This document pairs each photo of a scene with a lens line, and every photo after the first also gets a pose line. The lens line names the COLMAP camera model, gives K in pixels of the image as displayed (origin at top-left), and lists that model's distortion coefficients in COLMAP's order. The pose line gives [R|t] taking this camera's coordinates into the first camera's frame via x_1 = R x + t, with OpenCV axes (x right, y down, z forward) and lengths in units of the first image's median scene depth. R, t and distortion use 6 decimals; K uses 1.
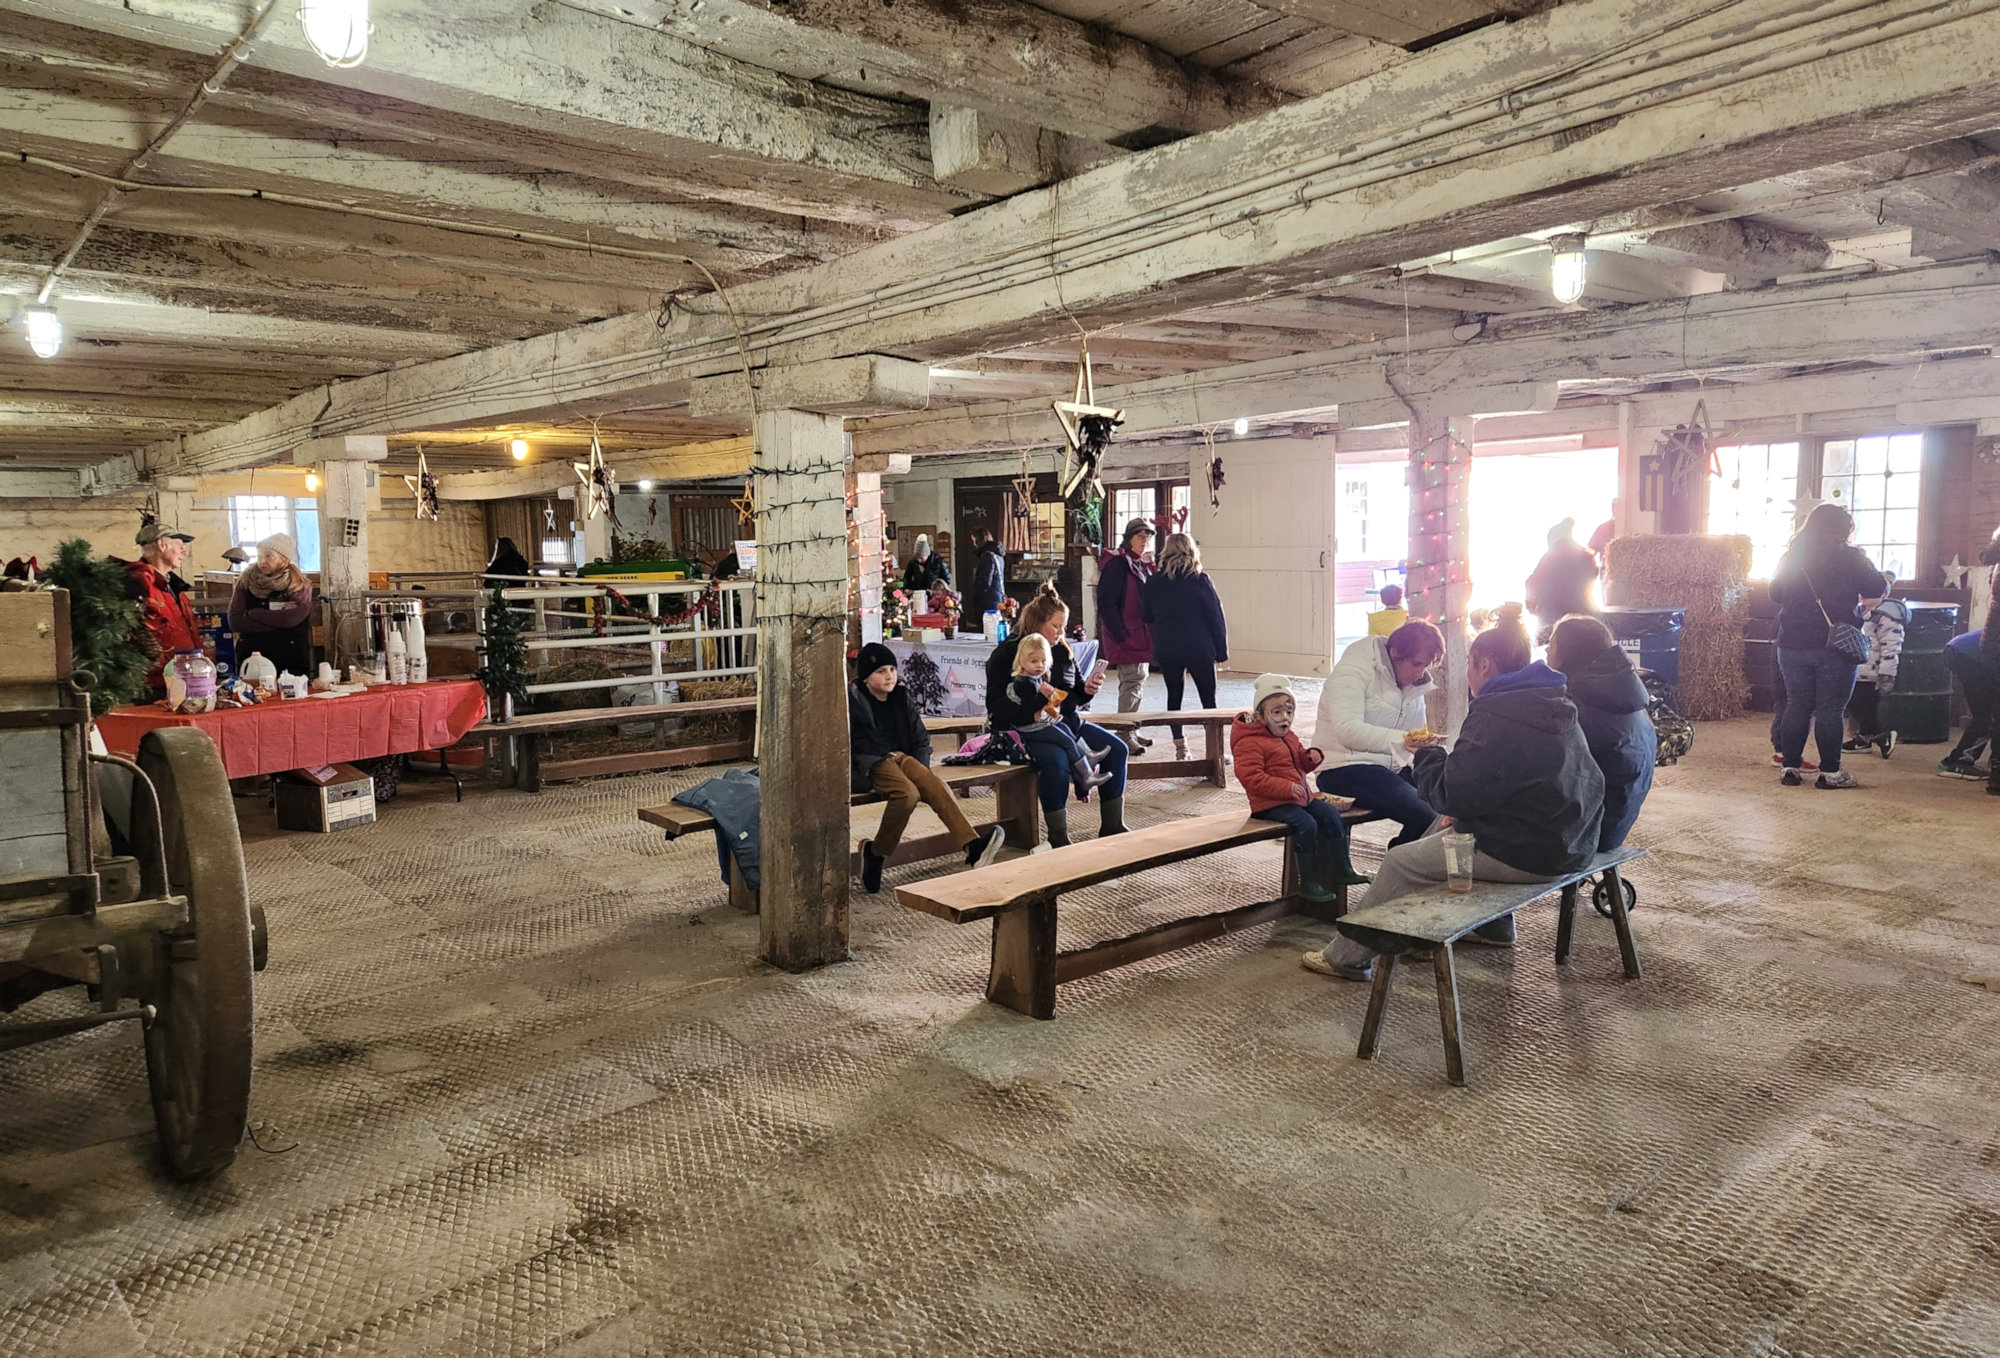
lens RADIAL K [[1225.2, 0, 1000.0], [0, 1225.2, 679.0], [0, 0, 1]] dist [0.069421, -0.053554]
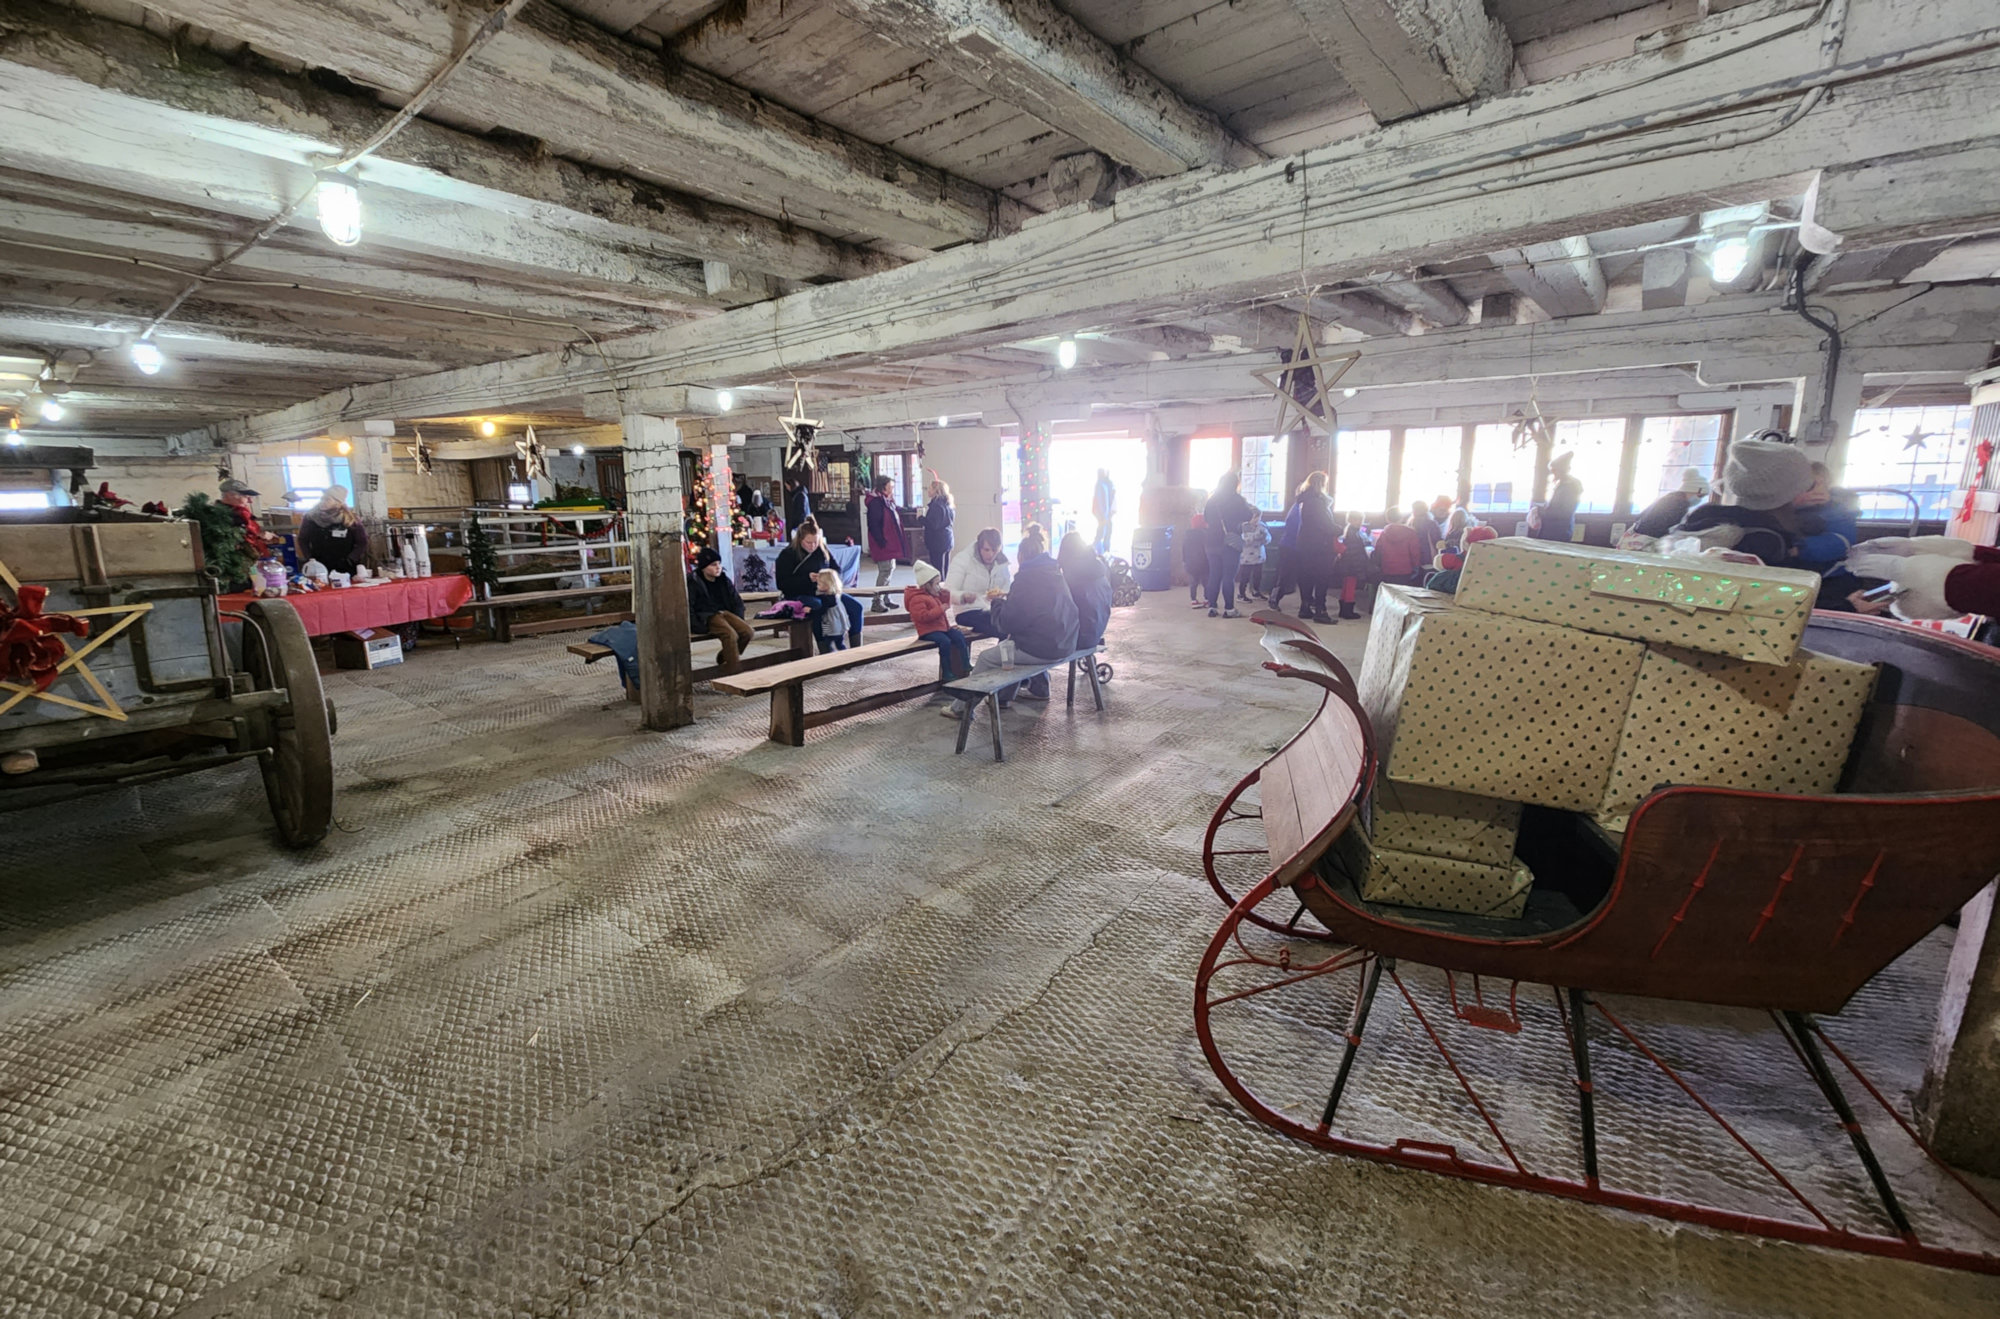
lens RADIAL K [[749.8, 0, 964.9], [0, 749.8, 627.1], [0, 0, 1]] dist [-0.000384, 0.000183]
pose [[0.983933, -0.029808, 0.176030, 0.084736], [0.016554, 0.996948, 0.076291, 0.009478], [-0.177767, -0.072152, 0.981424, -0.152399]]
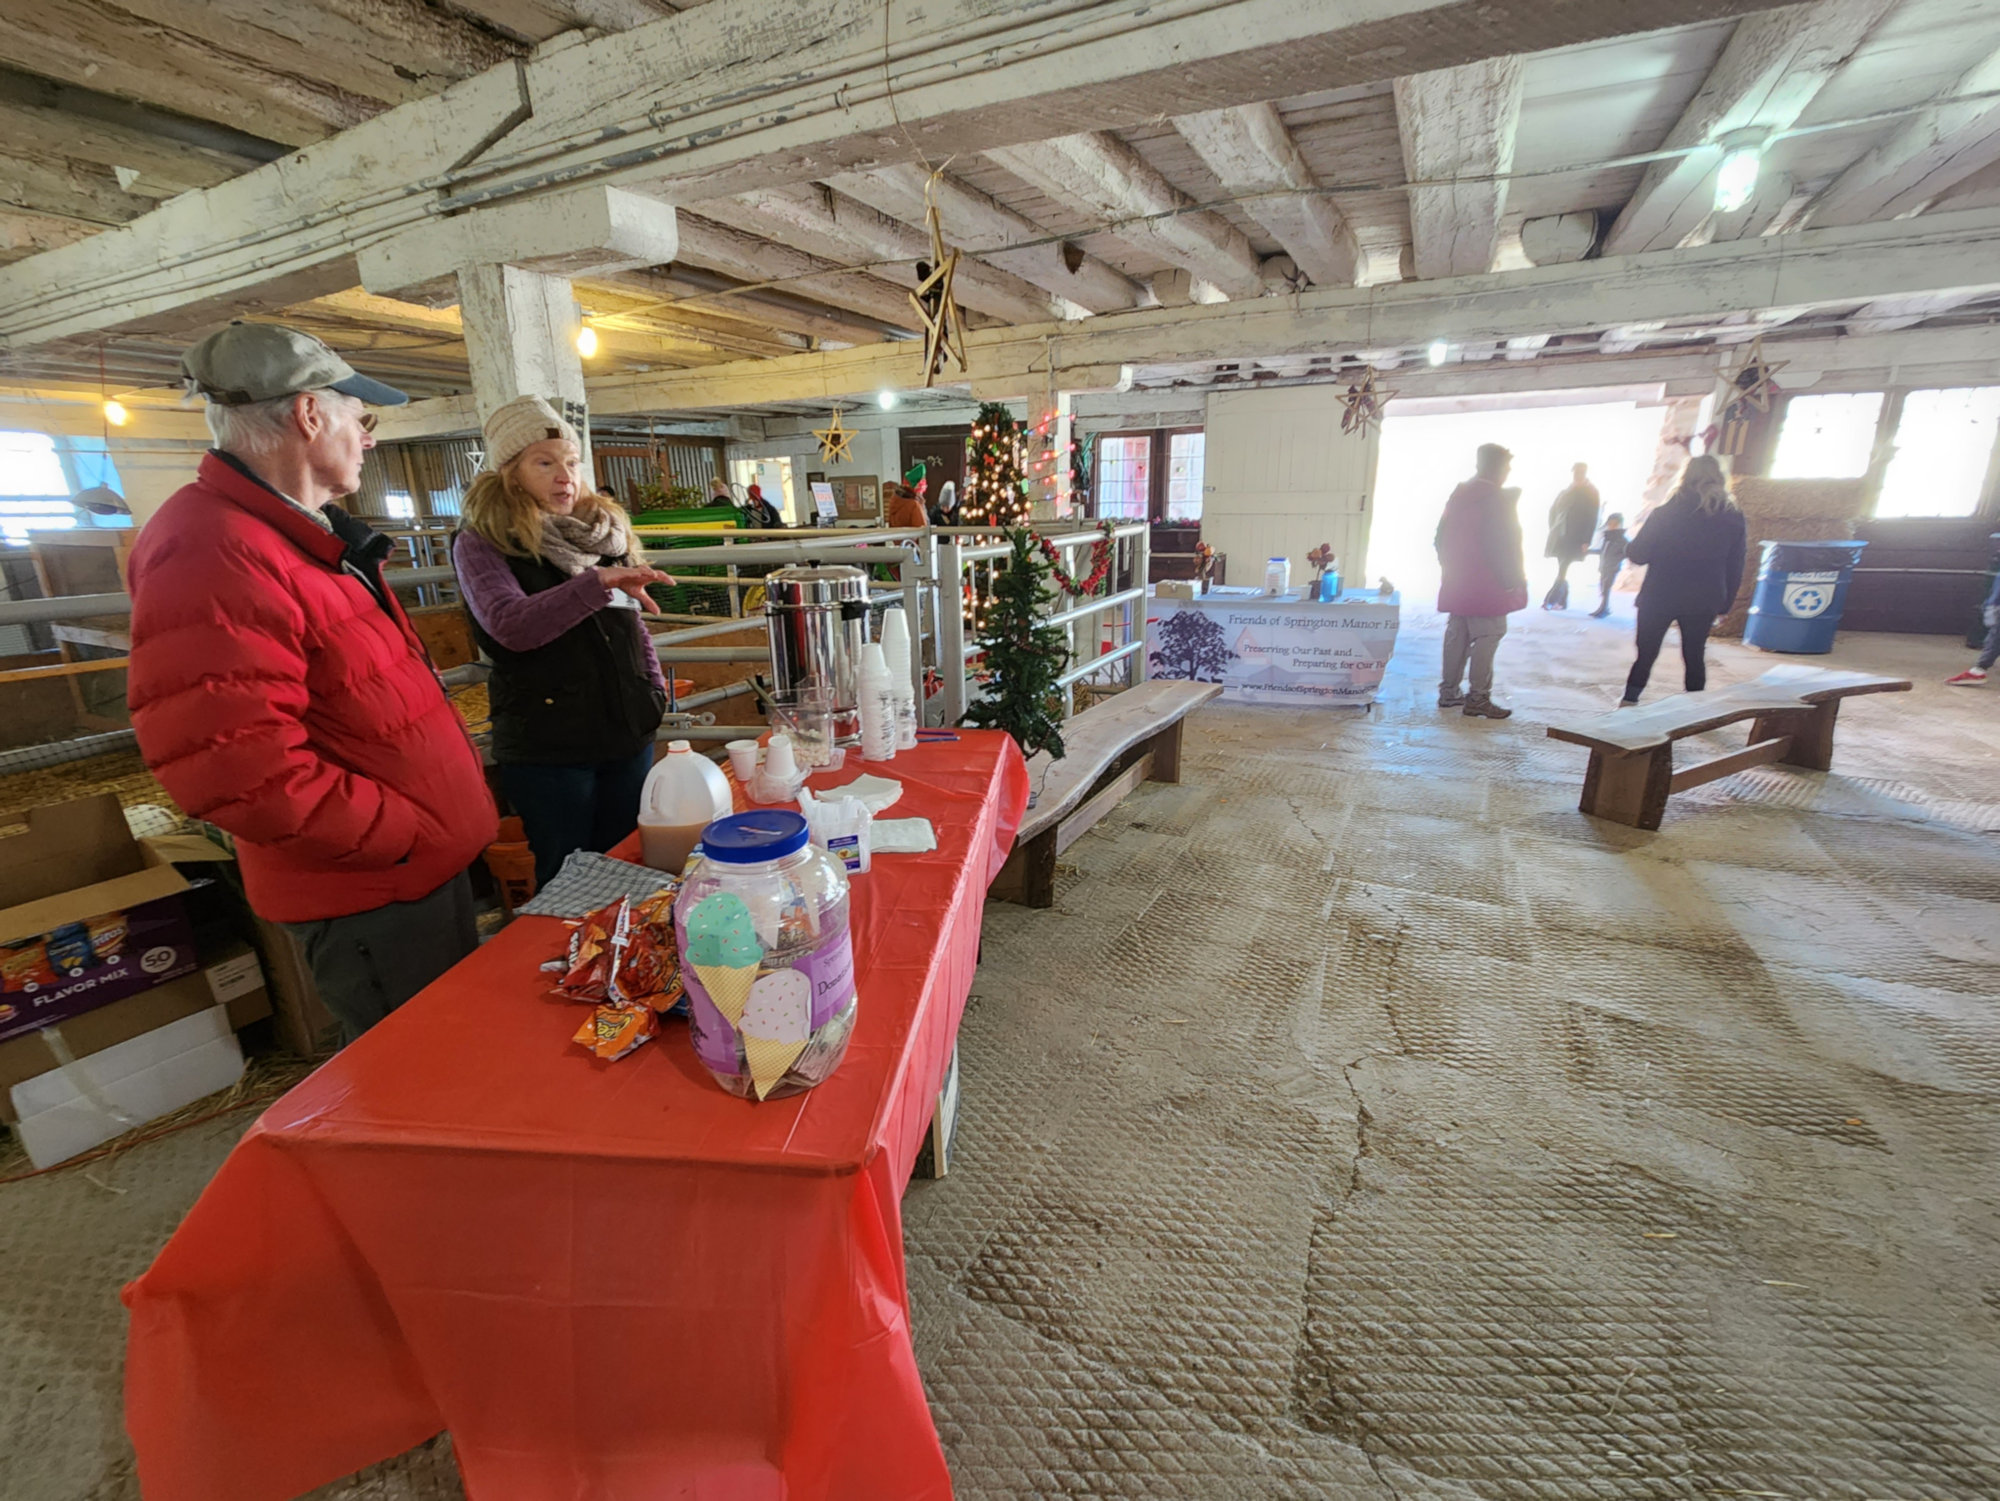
lens RADIAL K [[846.8, 0, 1000.0], [0, 846.8, 750.5], [0, 0, 1]] dist [-0.001263, -0.000164]
pose [[0.931440, -0.105775, 0.348184, -0.975414], [0.045764, 0.983275, 0.176285, -0.088326], [-0.361007, -0.148265, 0.920702, 1.203422]]
